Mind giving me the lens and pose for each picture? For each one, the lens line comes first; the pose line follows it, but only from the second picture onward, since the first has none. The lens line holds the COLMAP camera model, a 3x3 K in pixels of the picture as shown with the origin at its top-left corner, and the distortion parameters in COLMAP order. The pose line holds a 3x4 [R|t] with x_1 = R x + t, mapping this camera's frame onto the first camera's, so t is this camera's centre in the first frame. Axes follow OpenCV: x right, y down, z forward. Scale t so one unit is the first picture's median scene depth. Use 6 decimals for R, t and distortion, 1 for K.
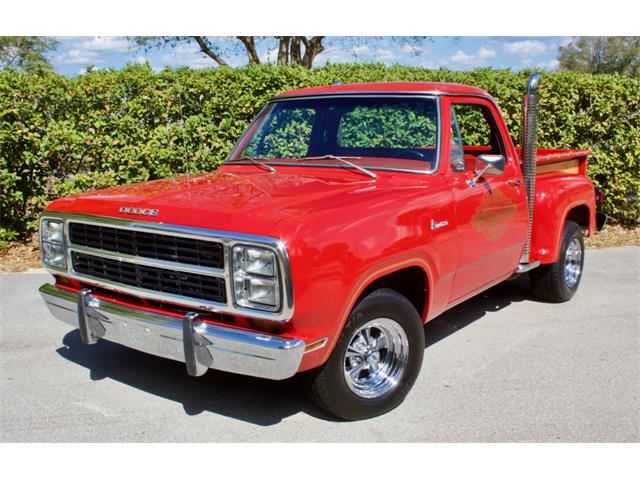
lens RADIAL K [[697.8, 0, 316.7], [0, 697.8, 255.4], [0, 0, 1]] dist [-0.063499, 0.000000]
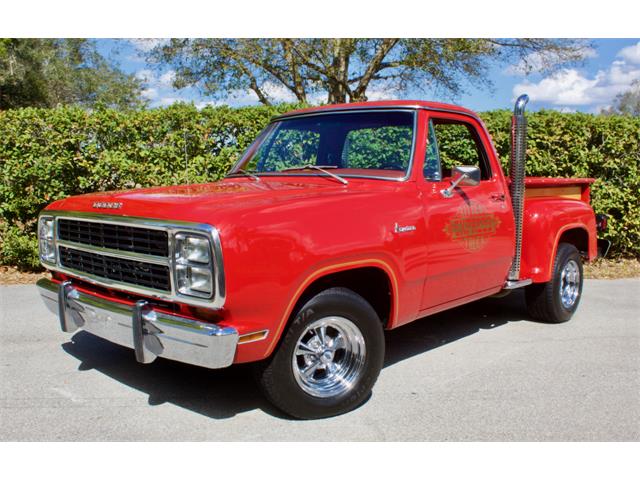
lens RADIAL K [[617.2, 0, 316.0], [0, 617.2, 246.1], [0, 0, 1]] dist [-0.086022, 0.000000]
pose [[0.993372, 0.023578, -0.112501, 0.110377], [-0.032321, 0.996543, -0.076532, 0.039279], [0.110308, 0.079660, 0.990700, 0.077701]]
